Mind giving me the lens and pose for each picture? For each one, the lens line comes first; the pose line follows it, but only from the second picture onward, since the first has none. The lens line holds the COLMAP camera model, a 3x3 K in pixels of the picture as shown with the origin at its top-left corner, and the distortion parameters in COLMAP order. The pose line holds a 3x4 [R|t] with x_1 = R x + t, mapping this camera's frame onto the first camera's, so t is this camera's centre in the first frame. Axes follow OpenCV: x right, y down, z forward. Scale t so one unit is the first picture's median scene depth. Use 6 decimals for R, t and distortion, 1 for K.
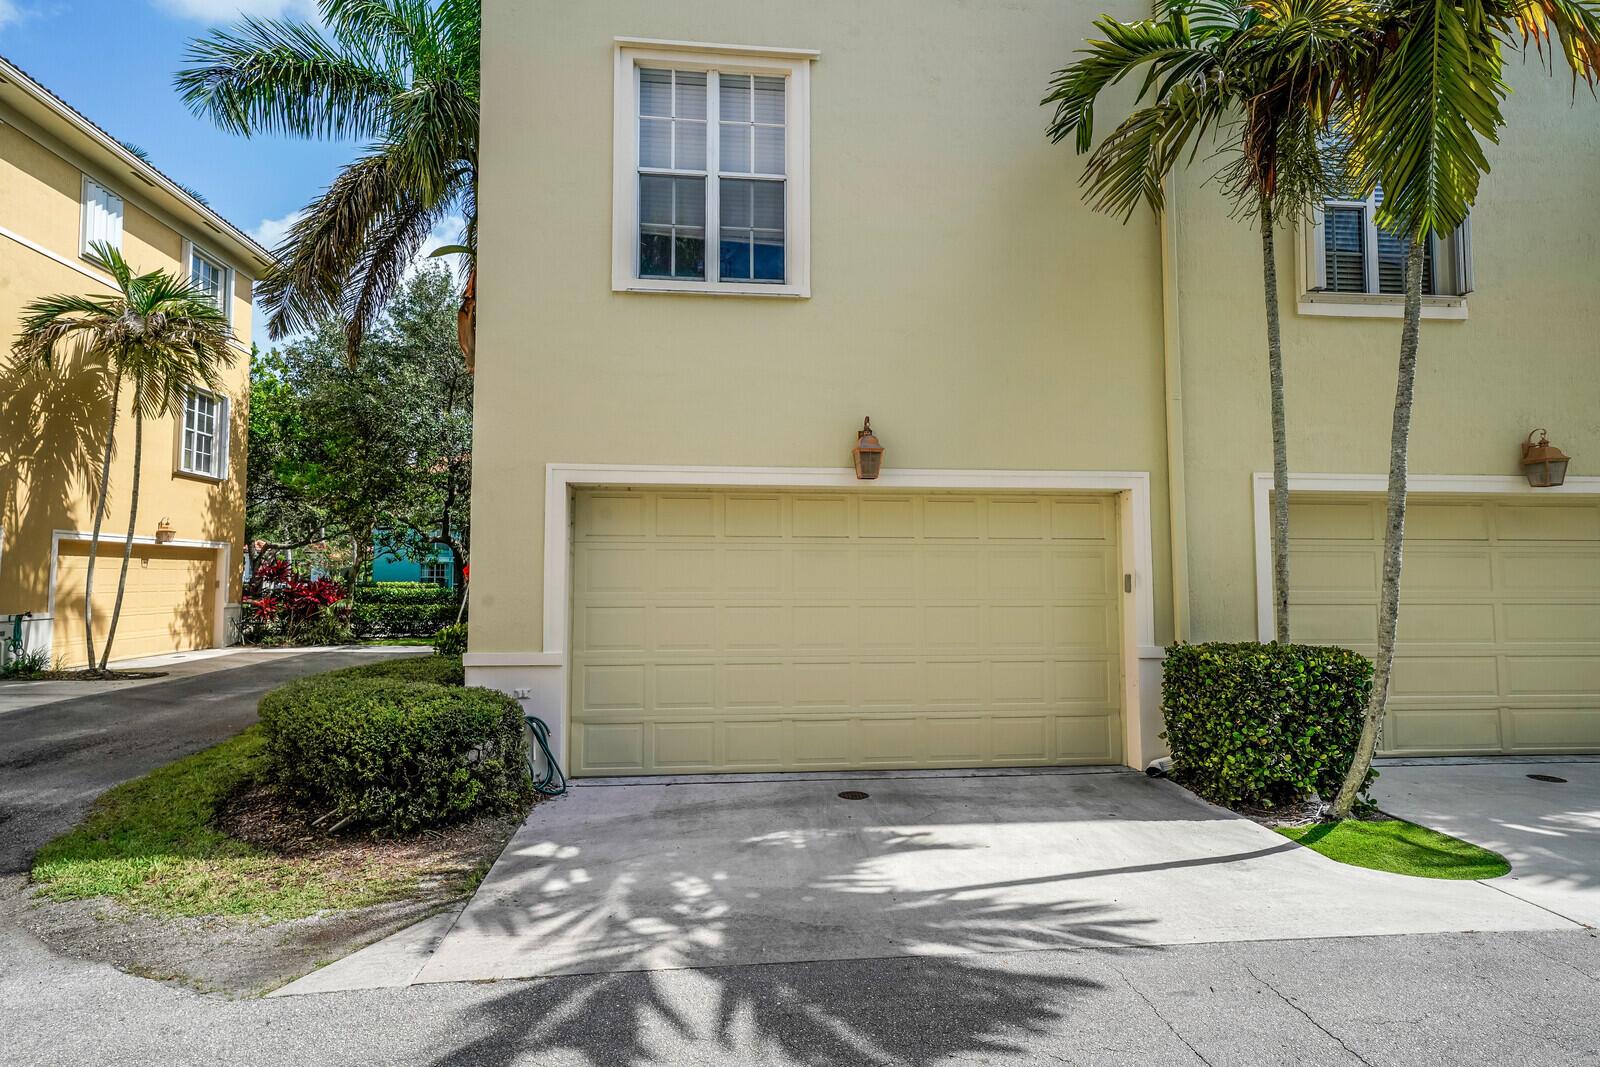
lens RADIAL K [[770.4, 0, 790.8], [0, 770.4, 538.9], [0, 0, 1]] dist [0.016522, 0.000305]
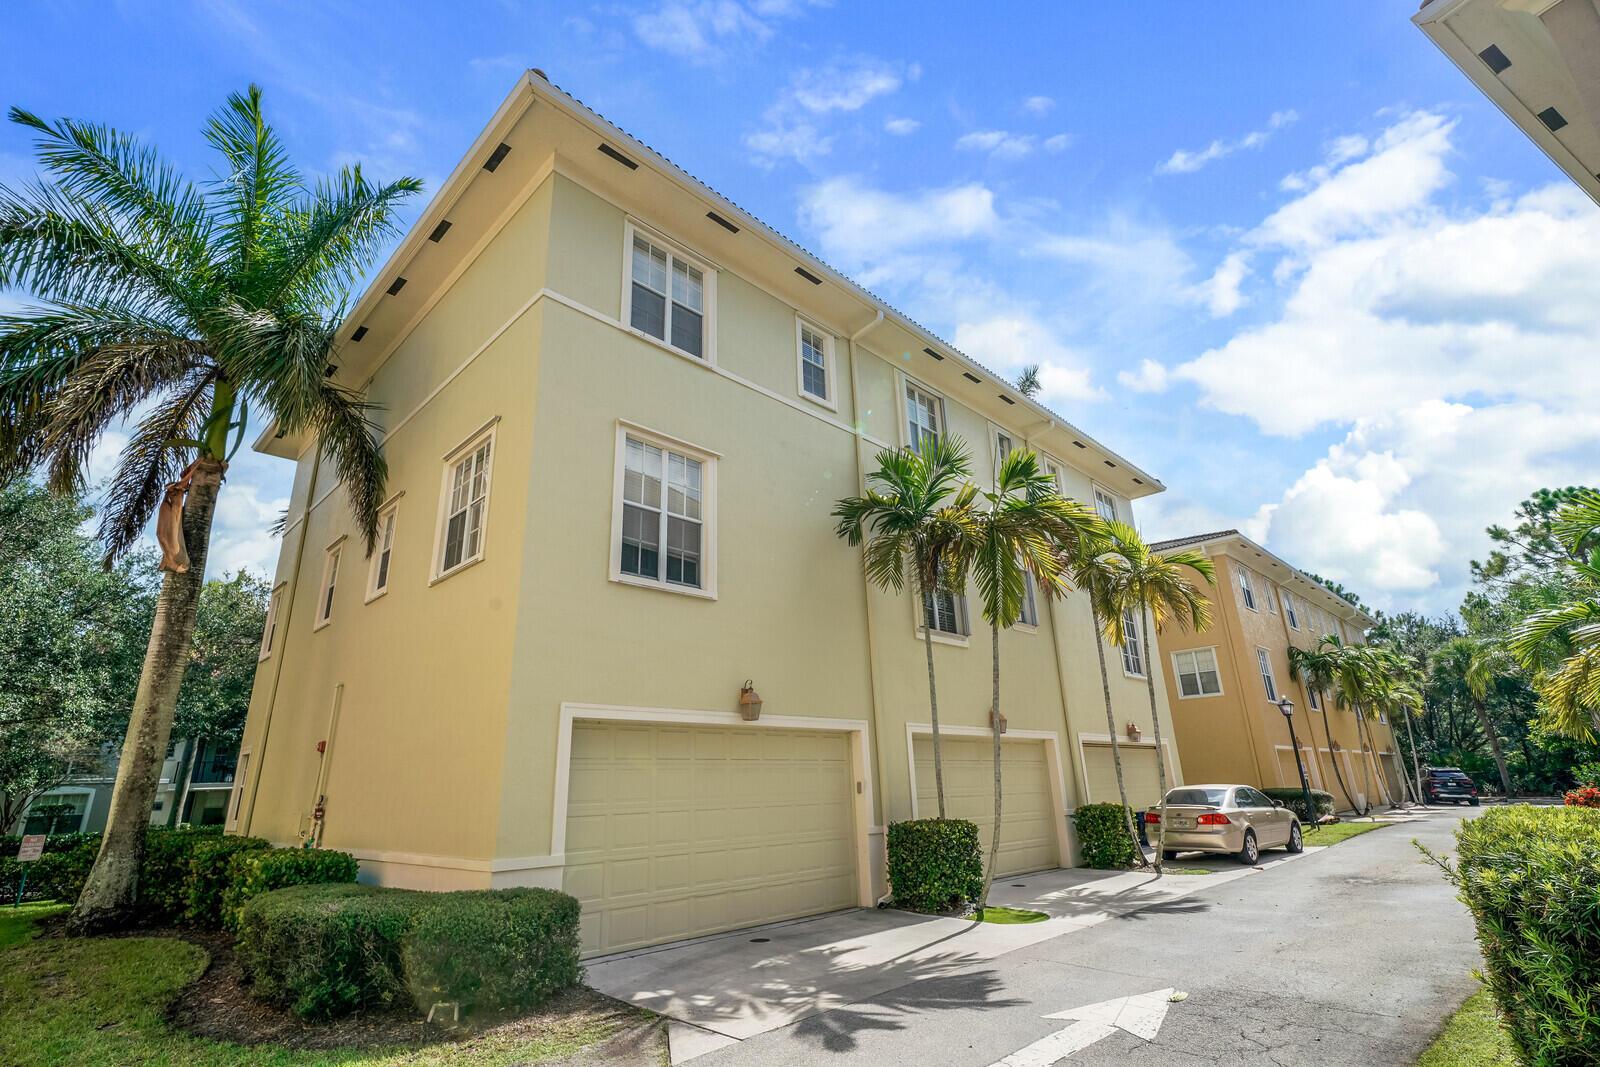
lens RADIAL K [[770.4, 0, 790.8], [0, 770.4, 538.9], [0, 0, 1]] dist [0.016522, 0.000305]
pose [[0.773606, 0.172973, 0.609601, -0.834806], [-0.001346, 0.962468, -0.271391, -0.008112], [-0.633665, 0.209129, 0.744804, -0.284773]]
